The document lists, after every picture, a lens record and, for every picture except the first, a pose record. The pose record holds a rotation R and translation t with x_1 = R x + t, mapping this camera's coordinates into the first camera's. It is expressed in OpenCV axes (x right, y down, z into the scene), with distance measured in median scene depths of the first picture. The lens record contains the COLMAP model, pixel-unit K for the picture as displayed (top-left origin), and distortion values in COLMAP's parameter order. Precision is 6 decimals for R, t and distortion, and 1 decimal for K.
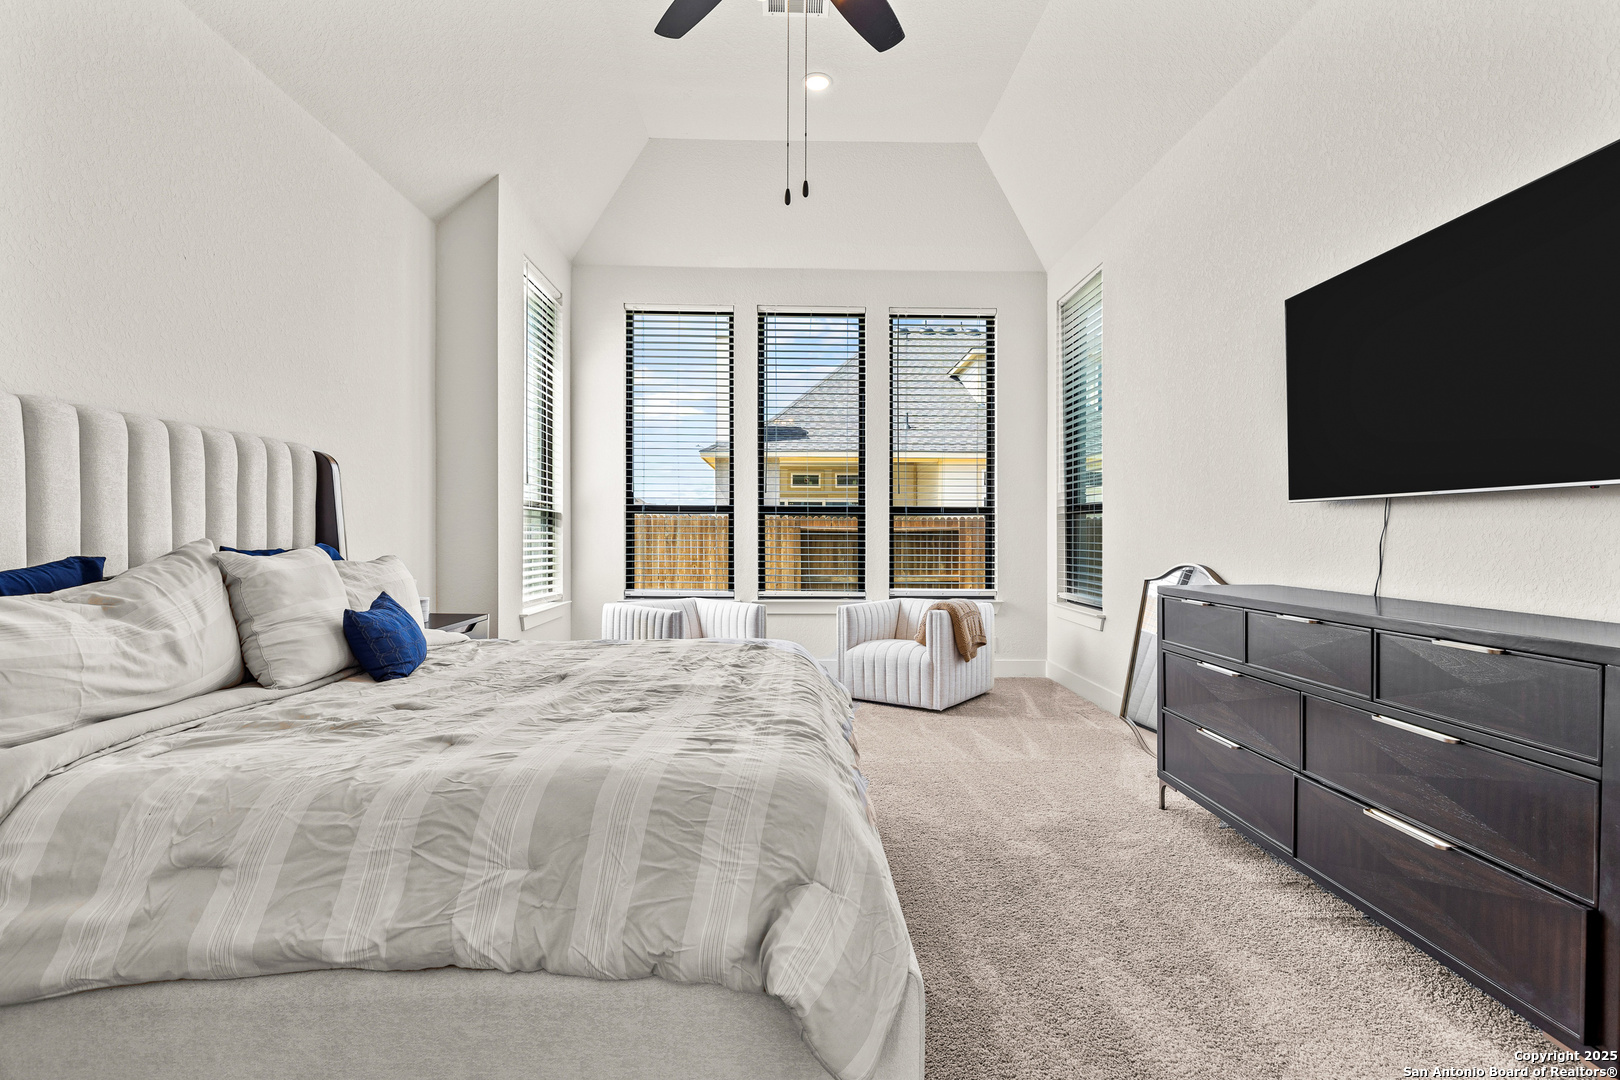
lens RADIAL K [[762.3, 0, 799.1], [0, 762.3, 538.6], [0, 0, 1]] dist [0.001213, -0.001442]
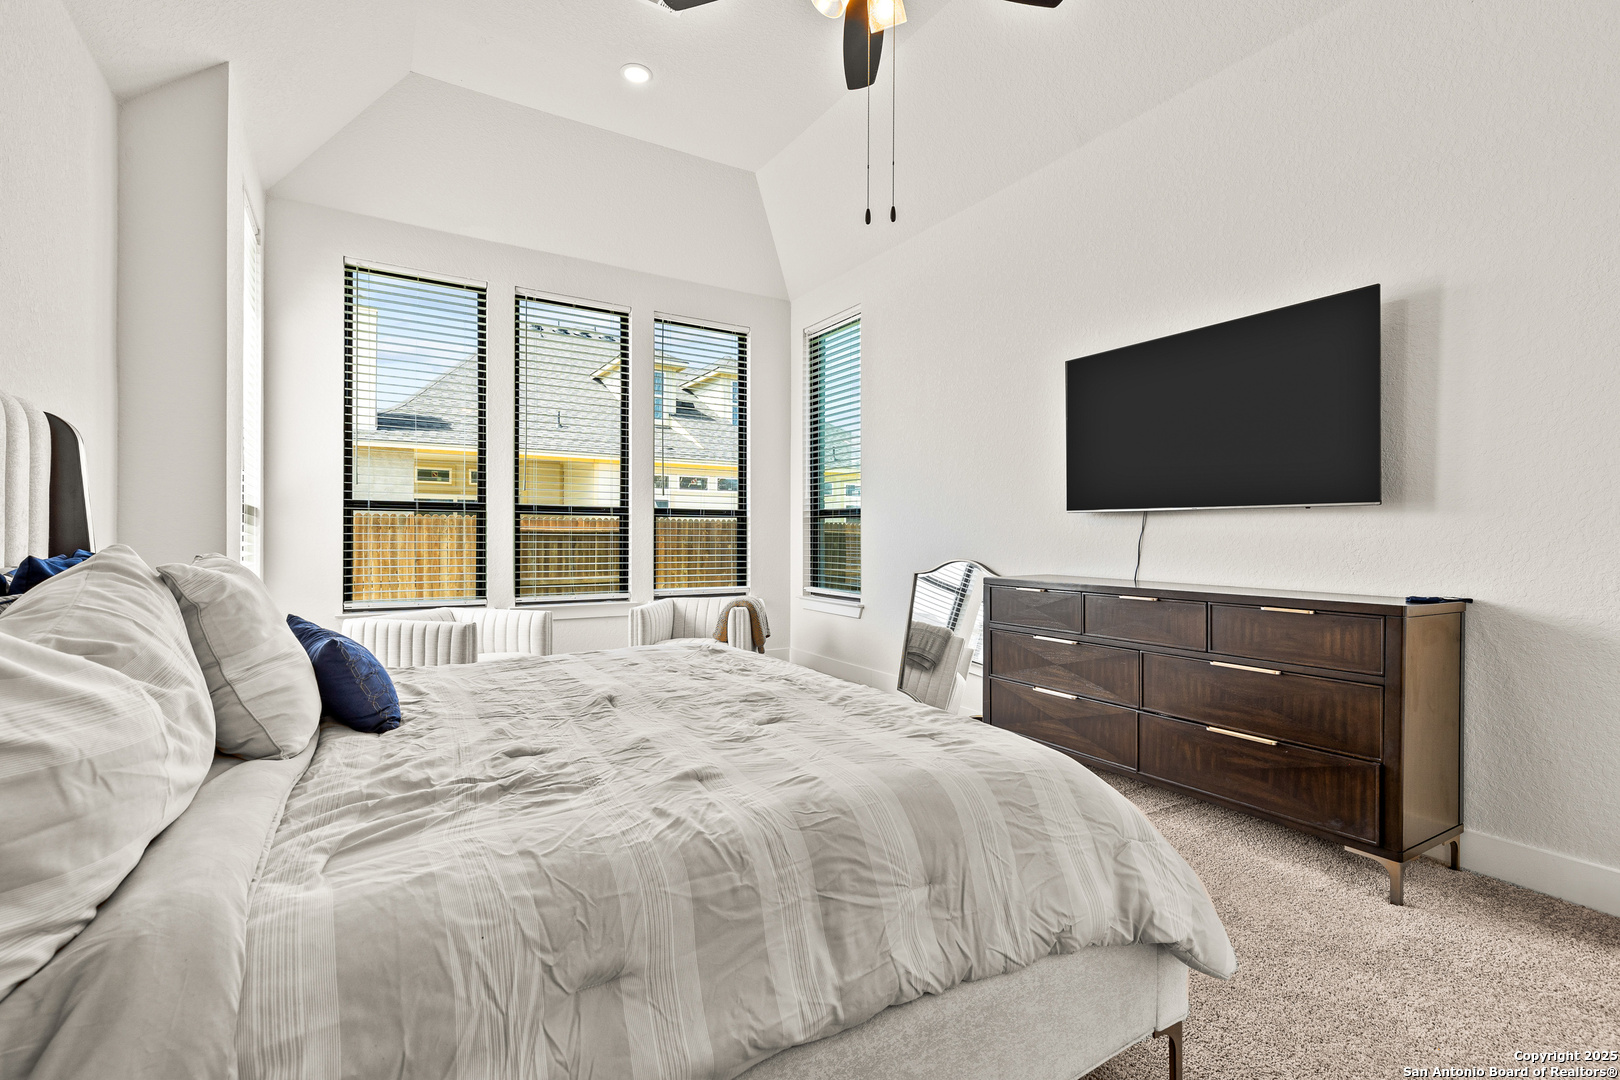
lens RADIAL K [[737.0, 0, 802.2], [0, 737.0, 535.5], [0, 0, 1]] dist [0.009643, -0.001109]
pose [[0.864417, 0.000533, 0.502774, -0.257717], [0.001506, 0.999992, -0.003649, -0.001969], [-0.502772, 0.003911, 0.864410, 0.071075]]
